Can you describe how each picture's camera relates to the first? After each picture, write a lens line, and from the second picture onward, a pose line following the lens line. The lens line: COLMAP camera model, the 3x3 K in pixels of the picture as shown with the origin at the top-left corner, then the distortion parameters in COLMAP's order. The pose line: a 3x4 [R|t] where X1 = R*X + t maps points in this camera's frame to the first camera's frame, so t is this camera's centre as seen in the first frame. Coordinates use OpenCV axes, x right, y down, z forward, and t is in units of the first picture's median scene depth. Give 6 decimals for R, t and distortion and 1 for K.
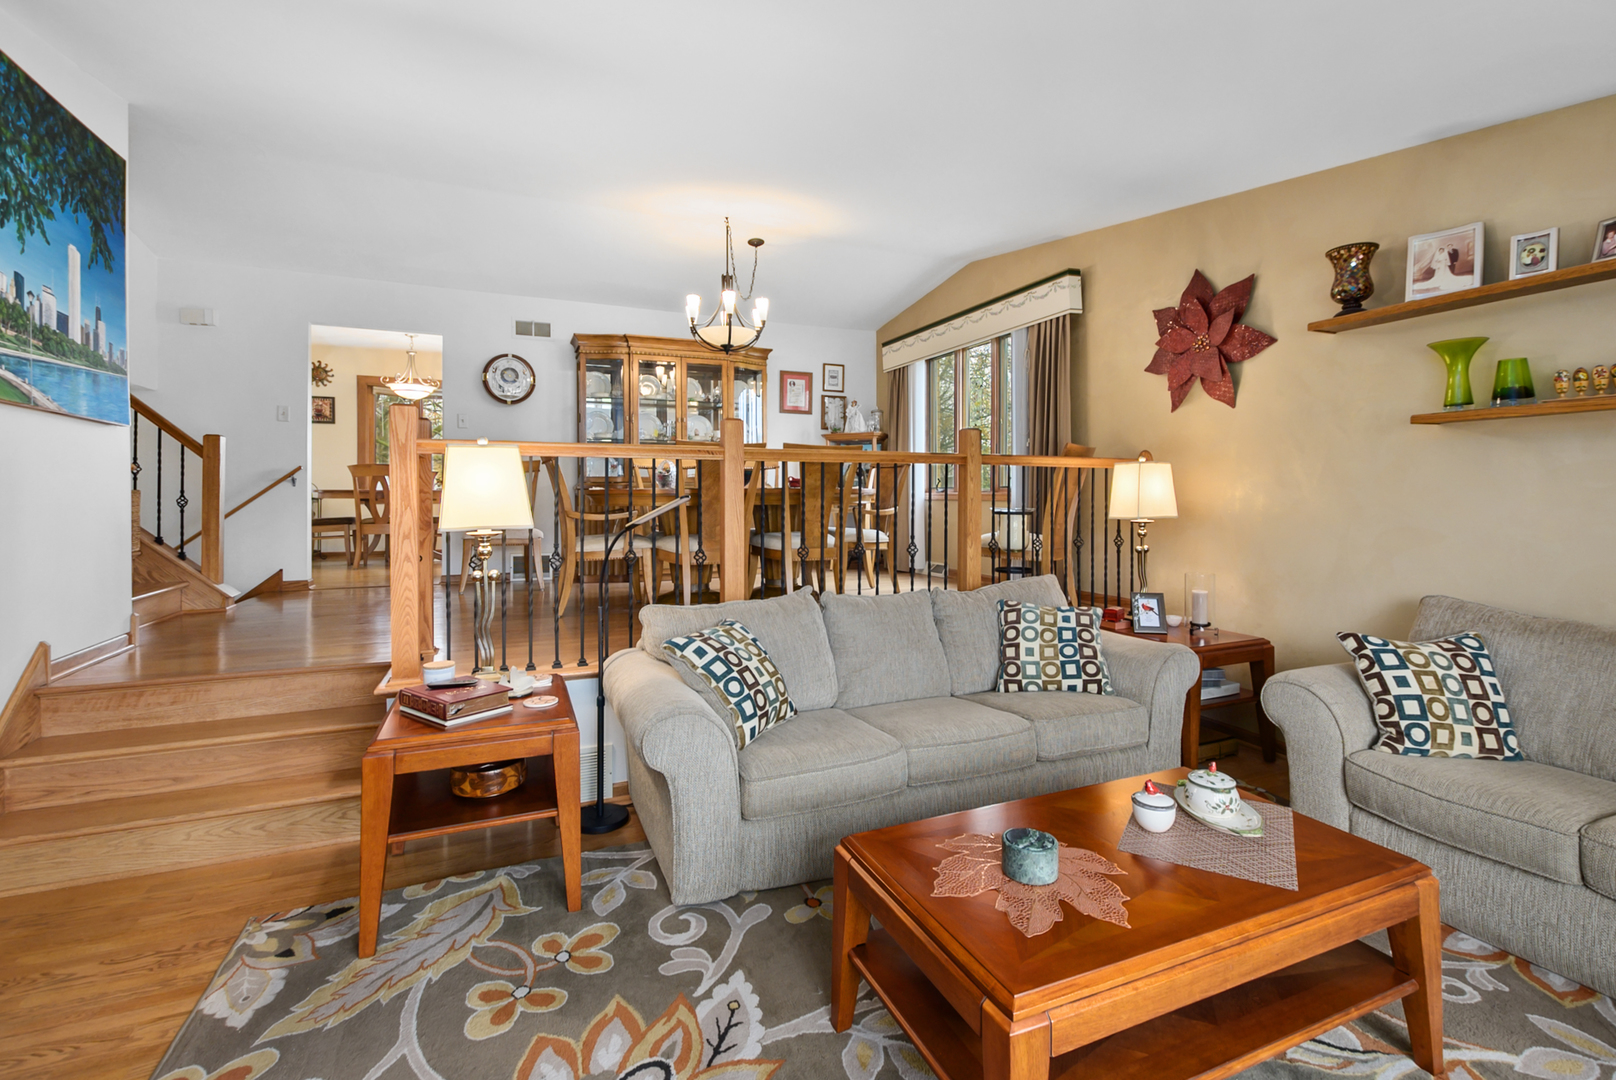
lens RADIAL K [[732.2, 0, 808.8], [0, 732.2, 503.2], [0, 0, 1]] dist [0.010472, 0.000080]
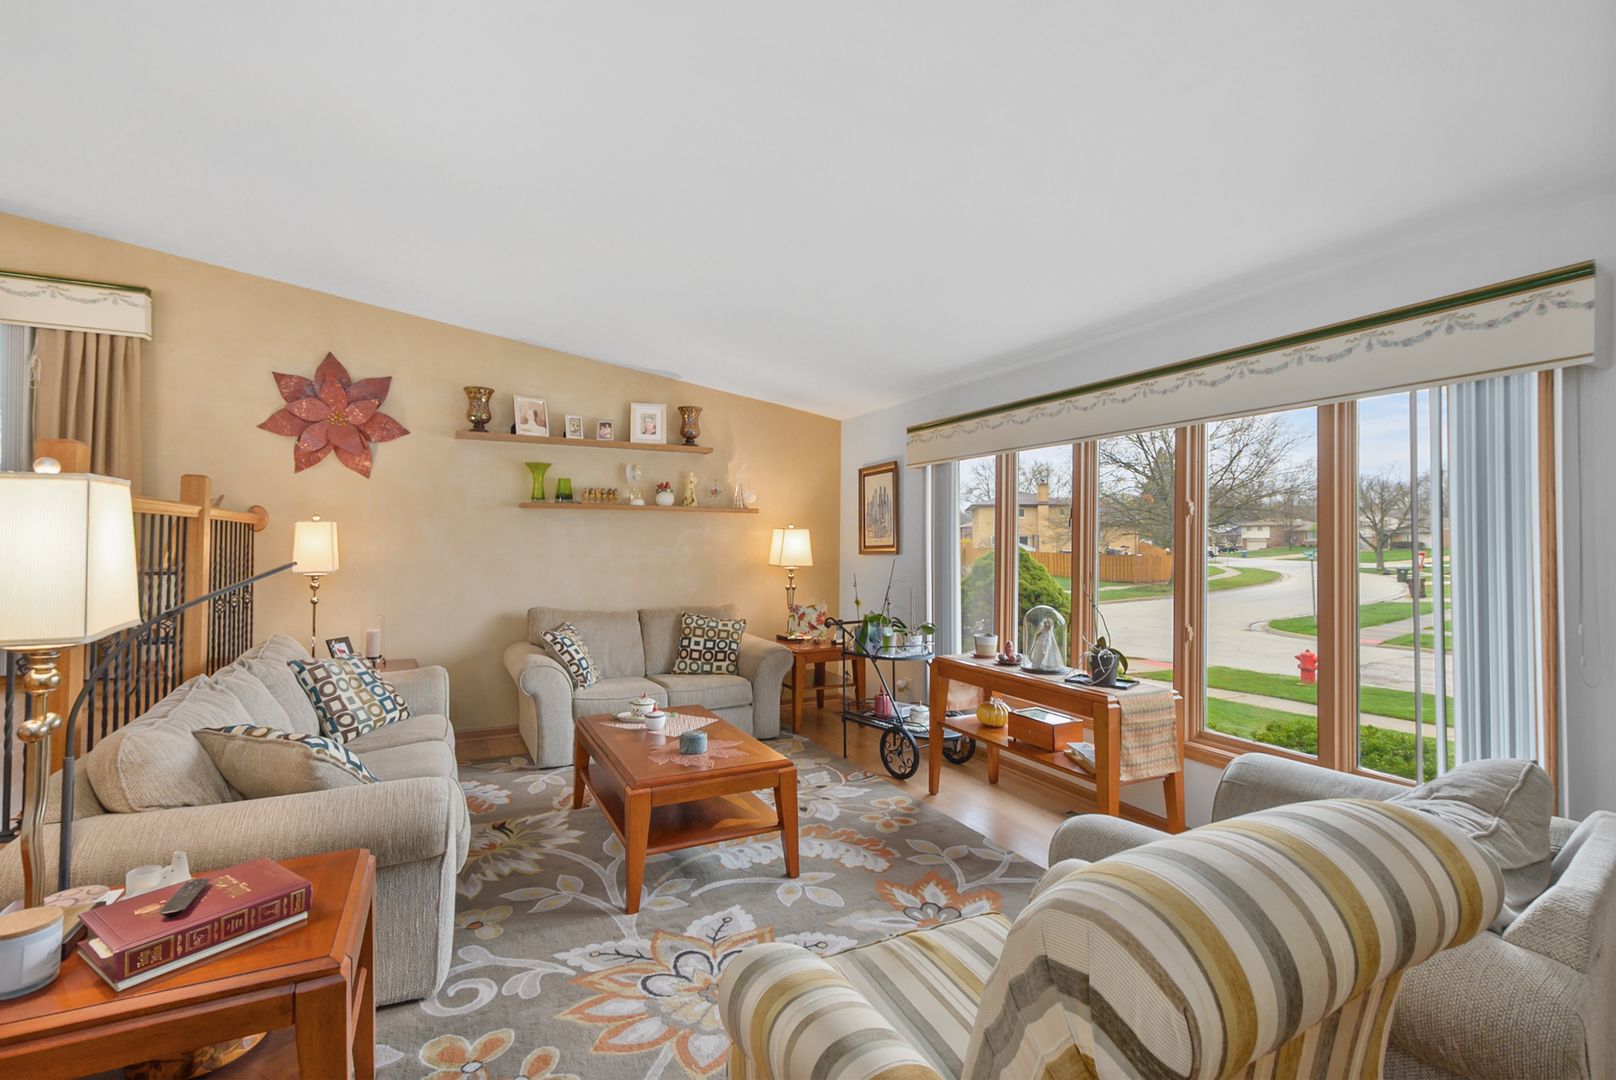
lens RADIAL K [[719.2, 0, 812.0], [0, 719.2, 564.3], [0, 0, 1]] dist [0.003699, -0.000097]
pose [[-0.058836, -0.035921, 0.997621, -0.885587], [0.005447, 0.999326, 0.036304, -0.034731], [-0.998253, 0.007570, -0.058601, 0.440589]]
